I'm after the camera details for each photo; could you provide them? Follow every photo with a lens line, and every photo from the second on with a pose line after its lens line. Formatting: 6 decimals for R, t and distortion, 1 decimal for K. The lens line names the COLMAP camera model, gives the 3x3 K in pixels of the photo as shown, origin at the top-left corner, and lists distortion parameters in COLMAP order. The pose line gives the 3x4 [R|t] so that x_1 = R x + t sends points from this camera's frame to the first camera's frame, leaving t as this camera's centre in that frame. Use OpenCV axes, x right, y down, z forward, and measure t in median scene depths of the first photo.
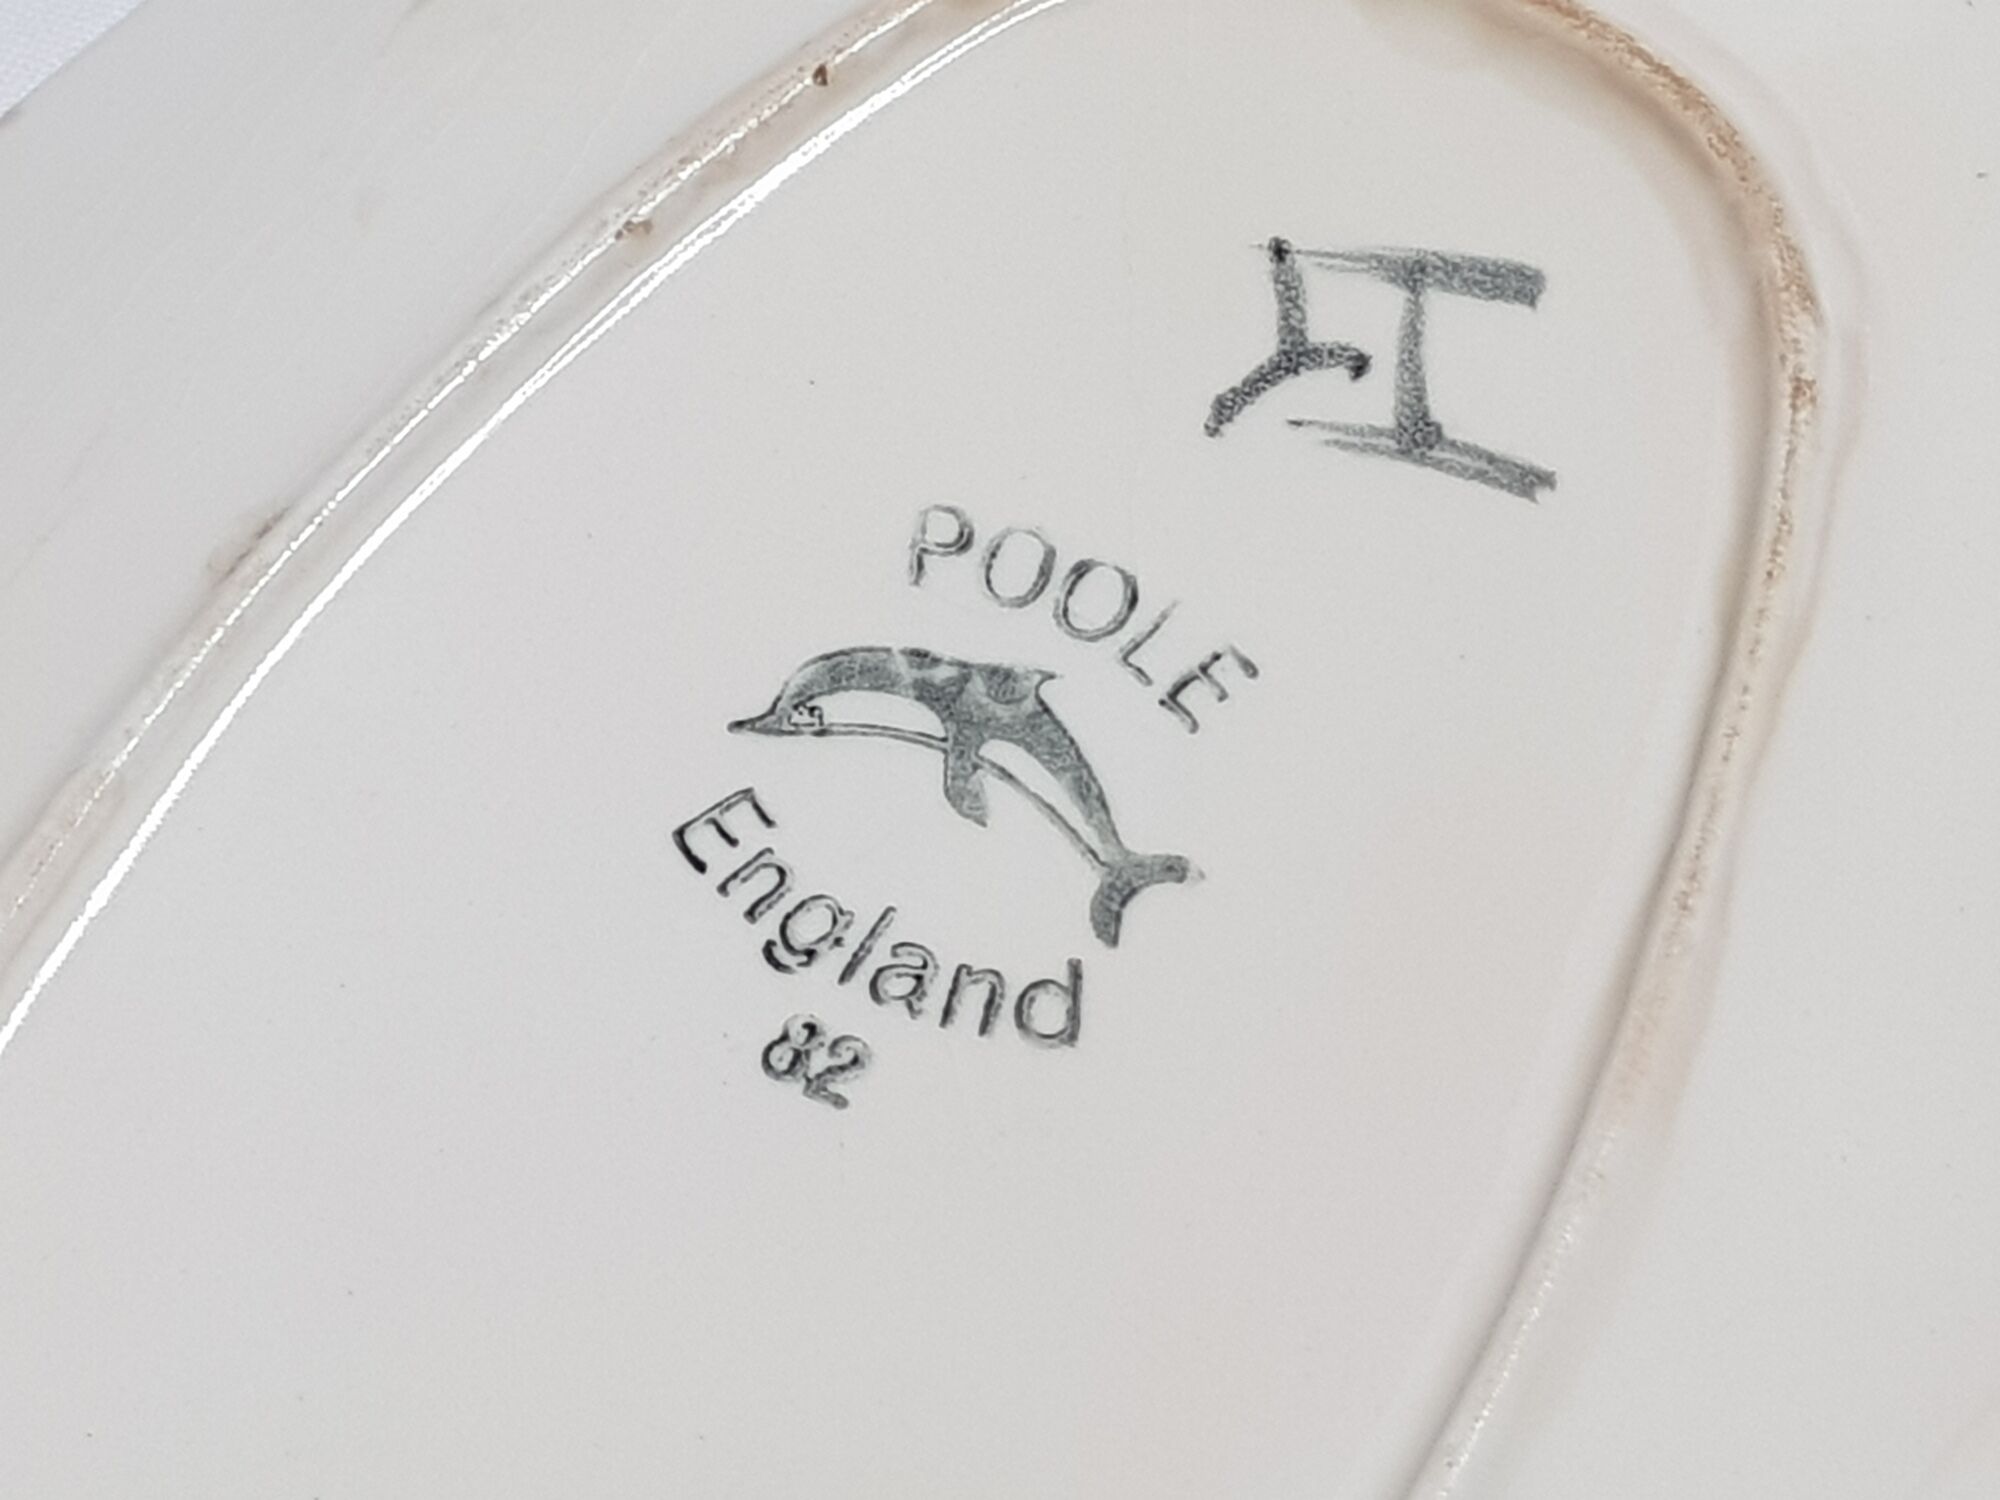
lens RADIAL K [[1528.9, 0, 1000.0], [0, 1528.9, 750.0], [0, 0, 1]] dist [0.018599, -0.097407]
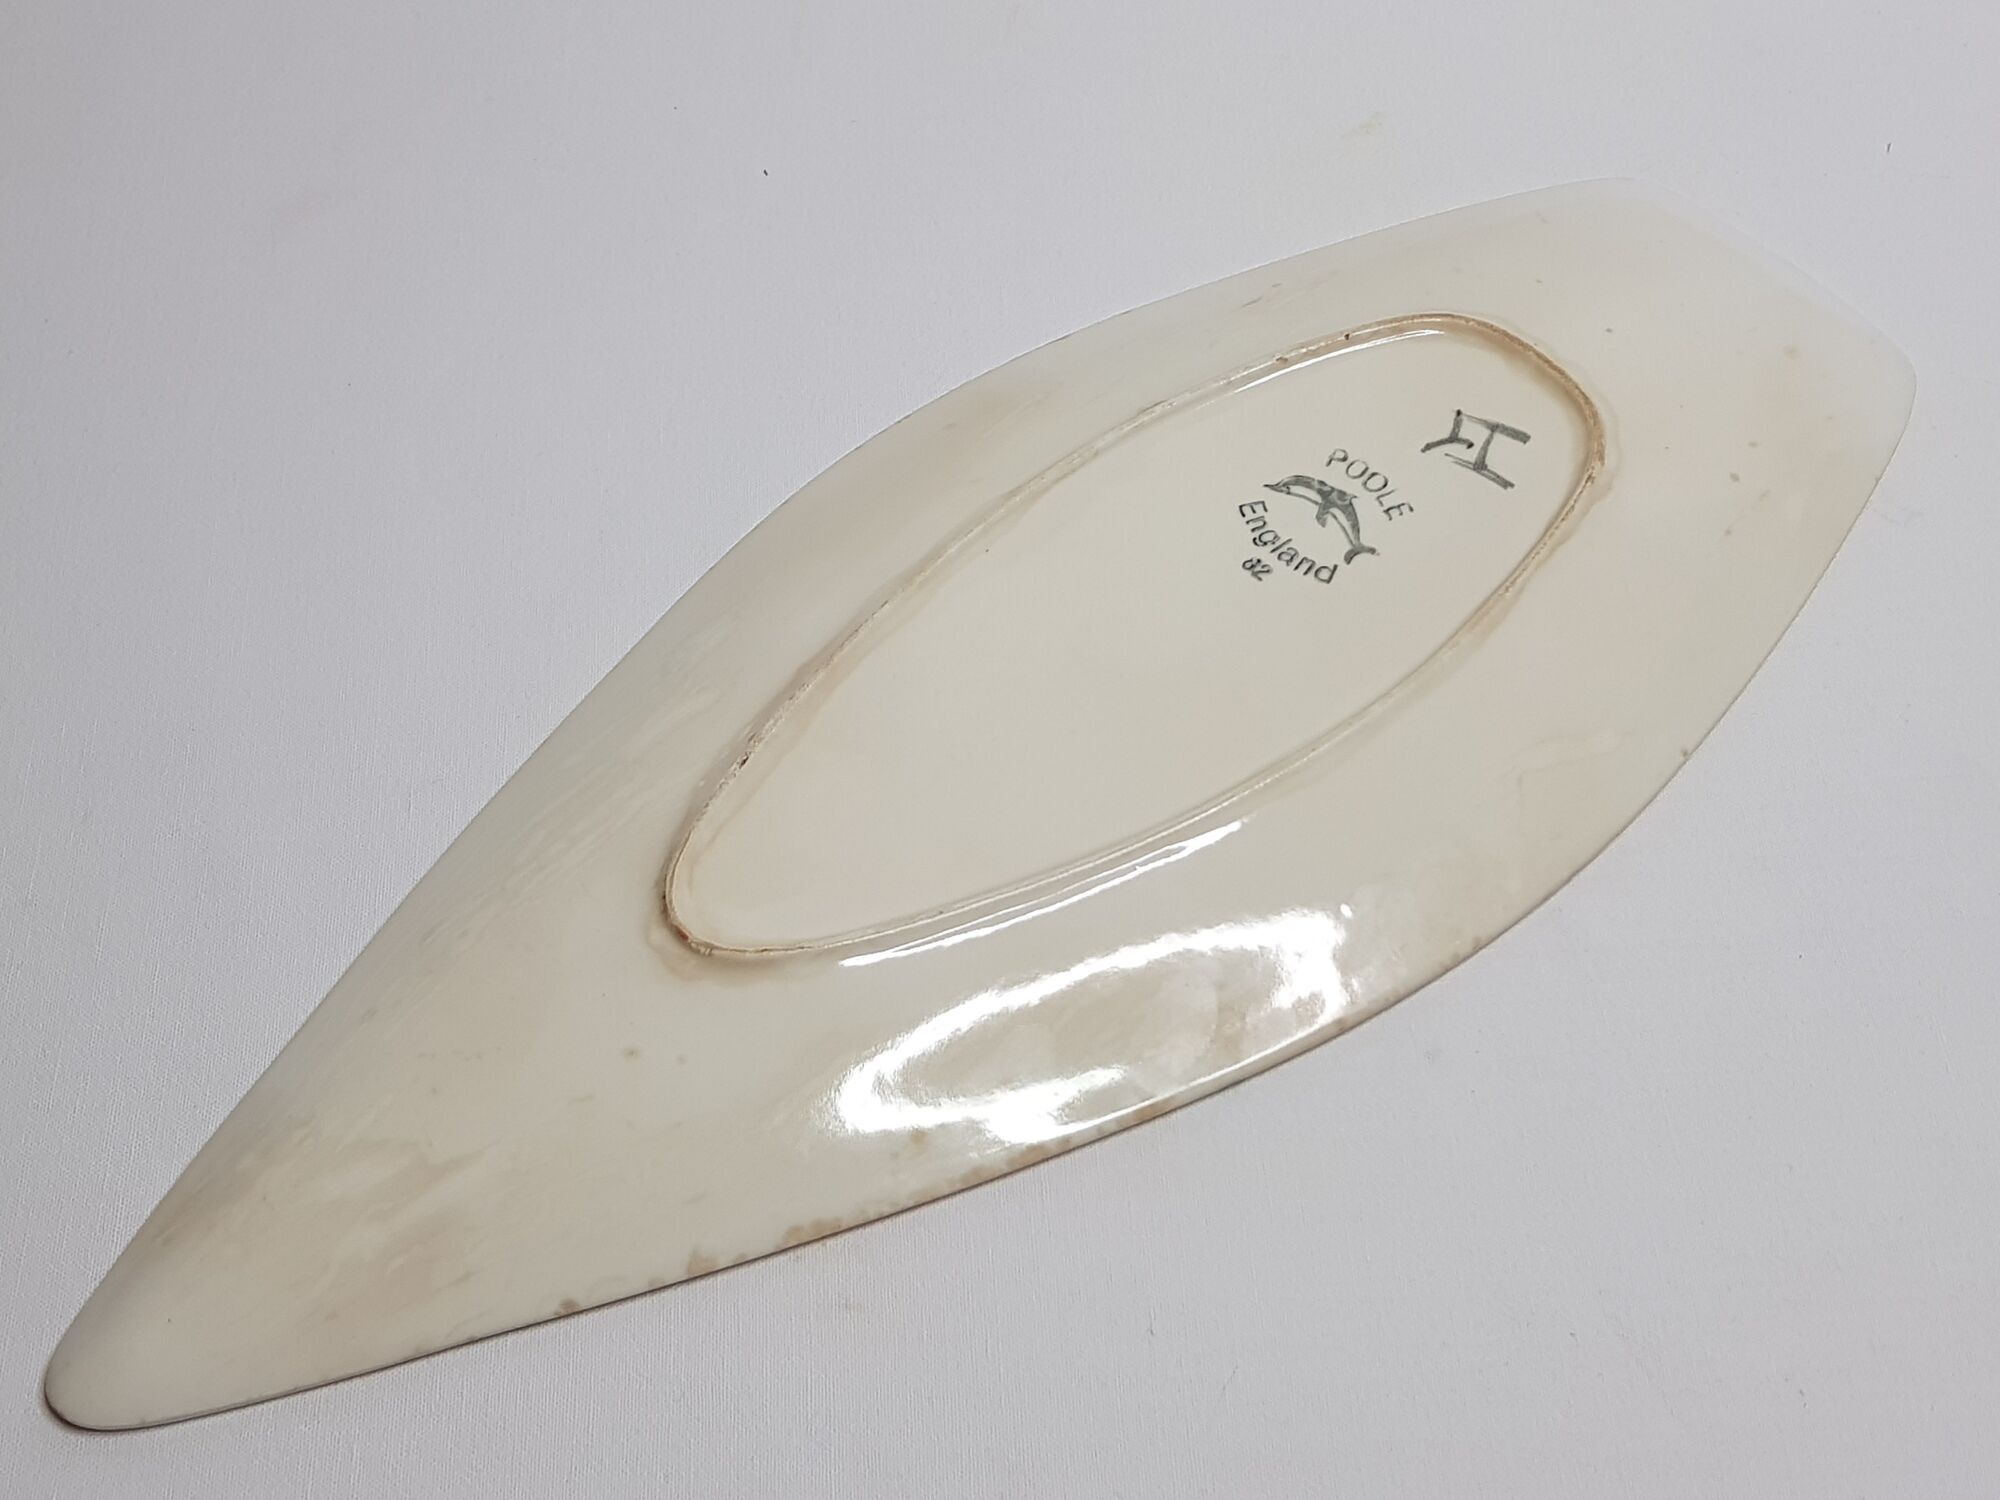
lens RADIAL K [[1528.9, 0, 1000.0], [0, 1528.9, 750.0], [0, 0, 1]] dist [0.018599, -0.097407]
pose [[0.911004, 0.315980, -0.265006, 0.408455], [-0.373247, 0.905026, -0.203995, 1.518864], [0.175379, 0.284753, 0.942421, -2.327198]]
